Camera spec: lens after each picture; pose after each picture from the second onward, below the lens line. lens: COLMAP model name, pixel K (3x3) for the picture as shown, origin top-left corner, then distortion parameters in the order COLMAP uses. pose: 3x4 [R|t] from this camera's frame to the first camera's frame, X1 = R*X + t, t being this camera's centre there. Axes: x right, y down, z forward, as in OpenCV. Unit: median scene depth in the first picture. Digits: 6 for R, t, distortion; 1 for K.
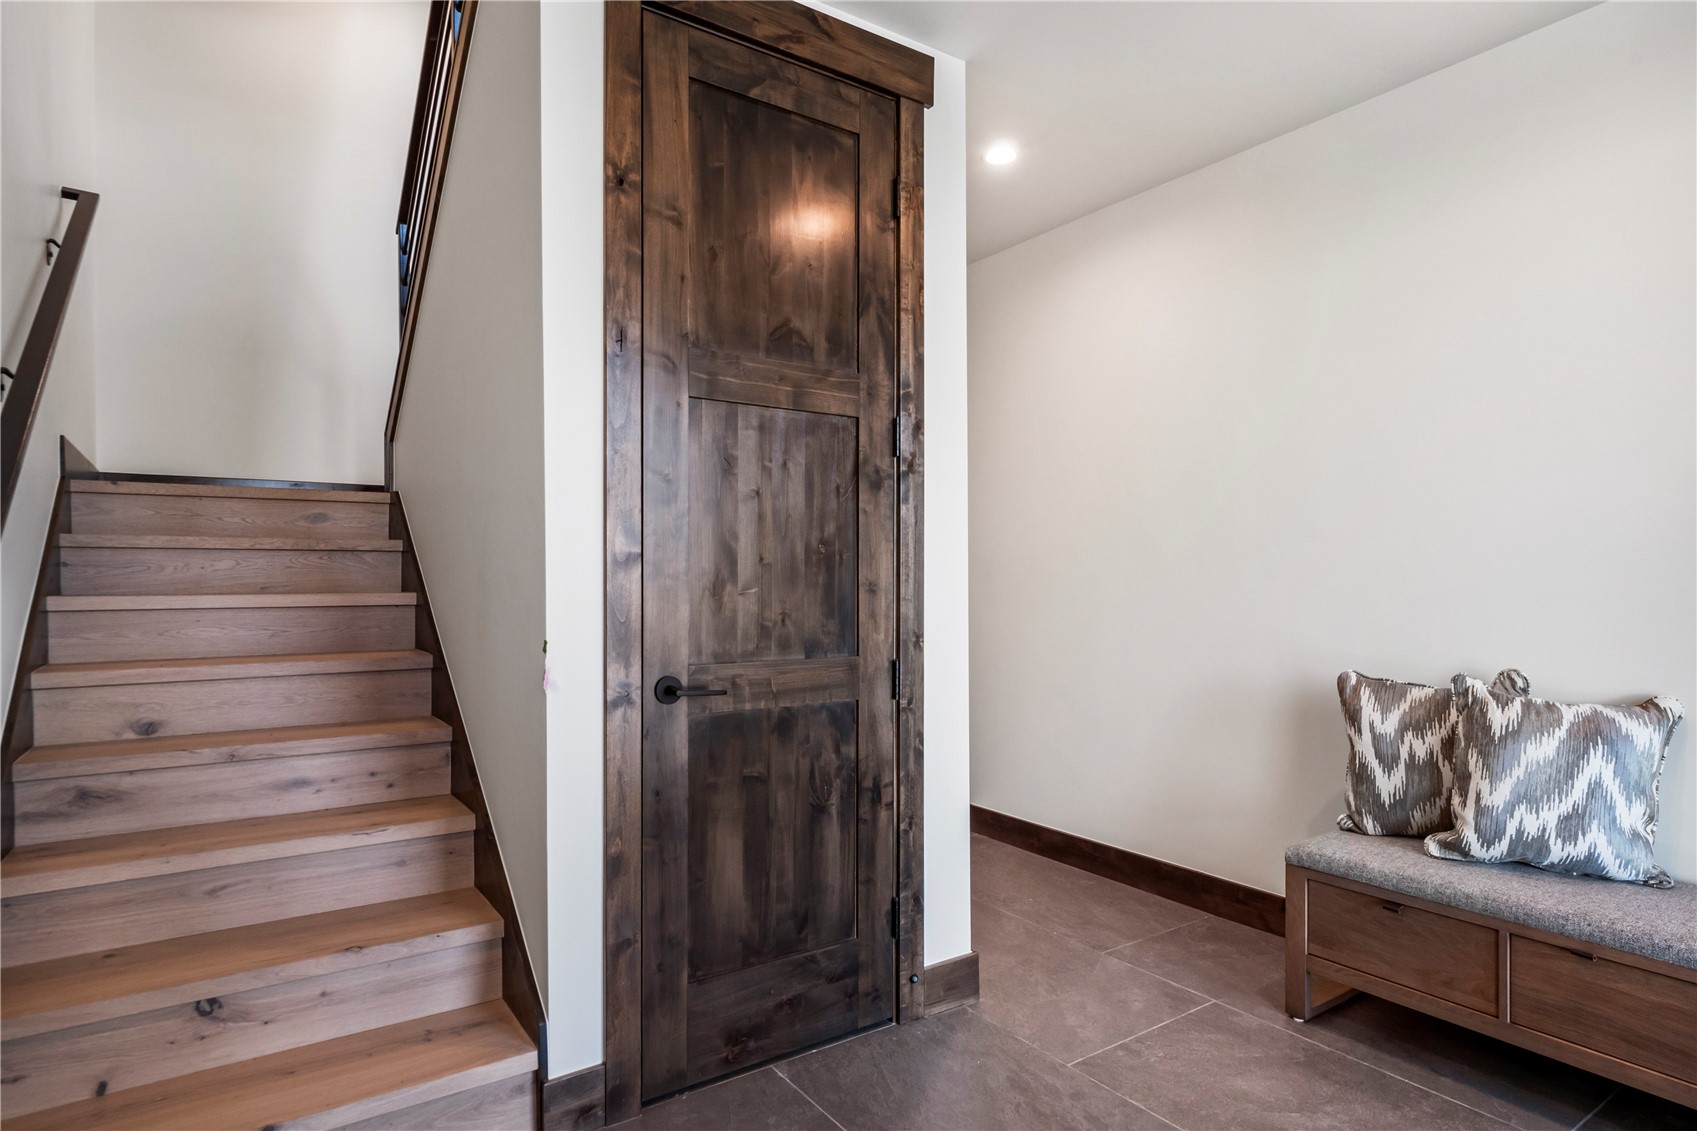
lens RADIAL K [[917.7, 0, 848.5], [0, 917.7, 565.5], [0, 0, 1]] dist [-0.002791, -0.001878]
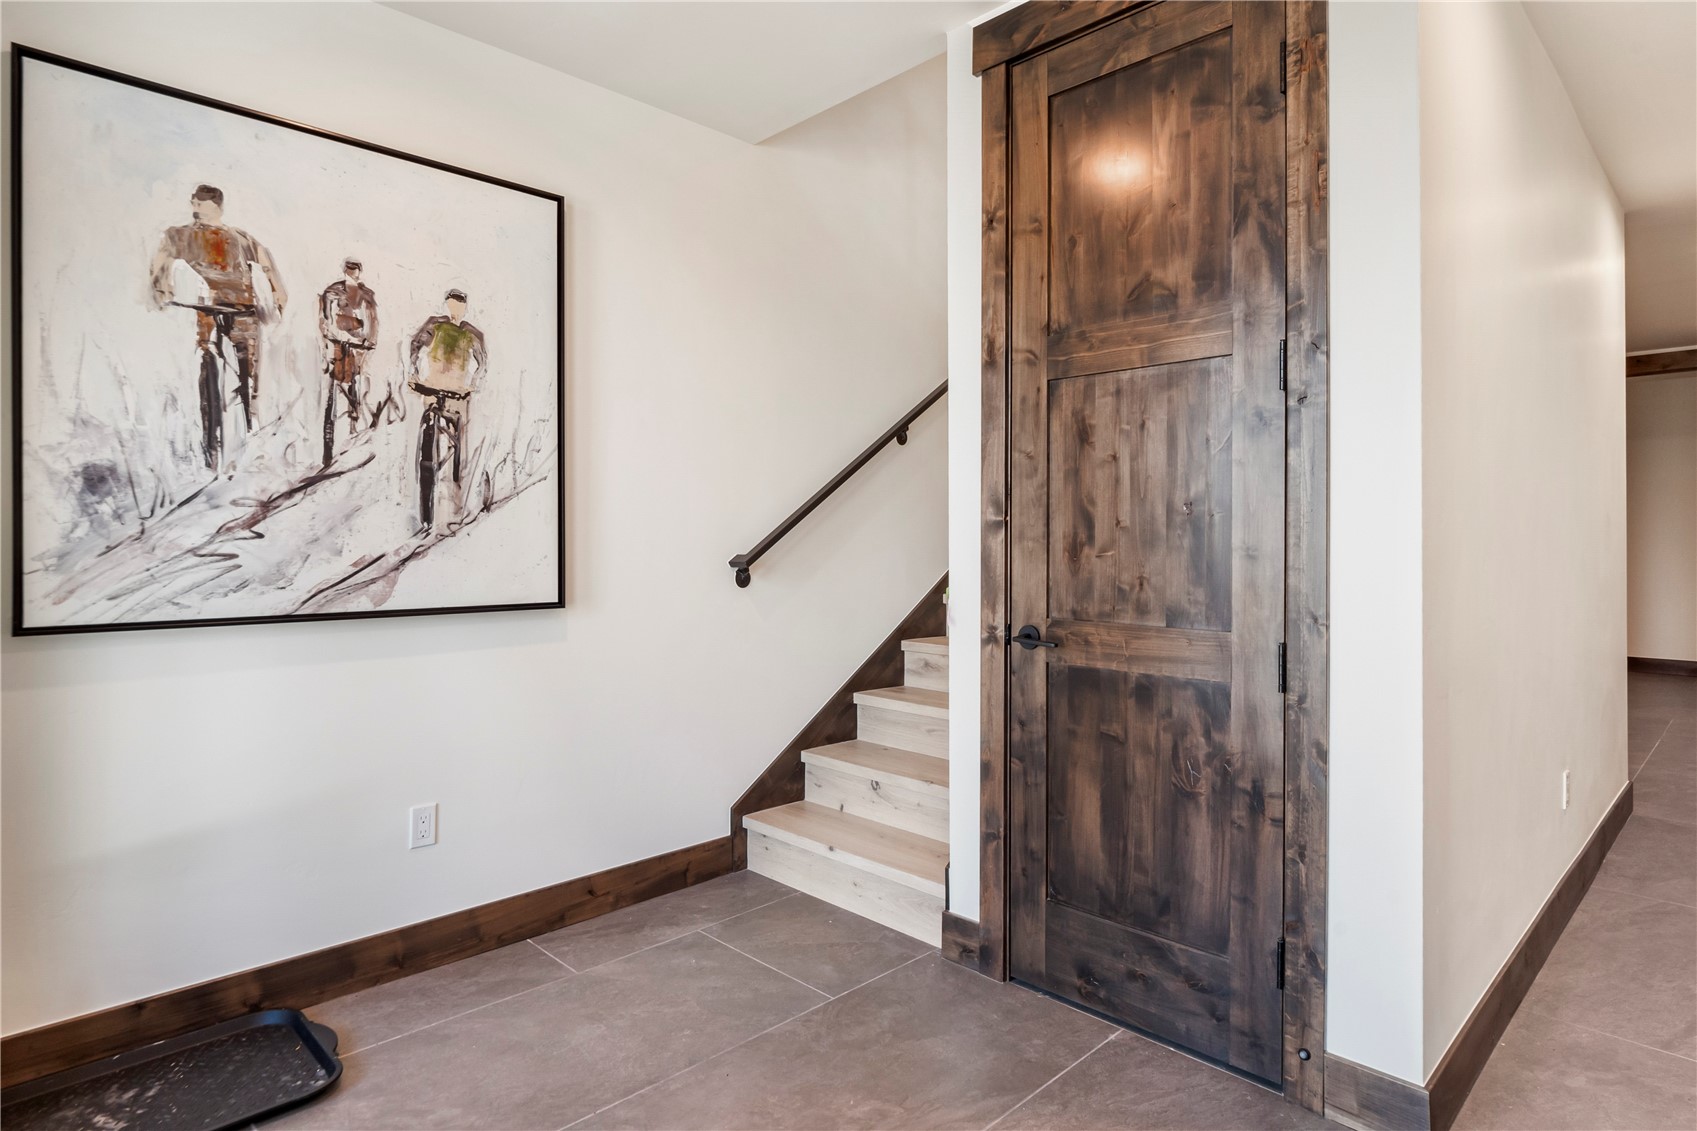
lens RADIAL K [[923.6, 0, 849.2], [0, 923.6, 530.6], [0, 0, 1]] dist [-0.005898, -0.001604]
pose [[0.175176, -0.011876, -0.984466, 0.841667], [0.008949, 0.999905, -0.010469, 0.009942], [0.984496, -0.006976, 0.175266, 0.523202]]
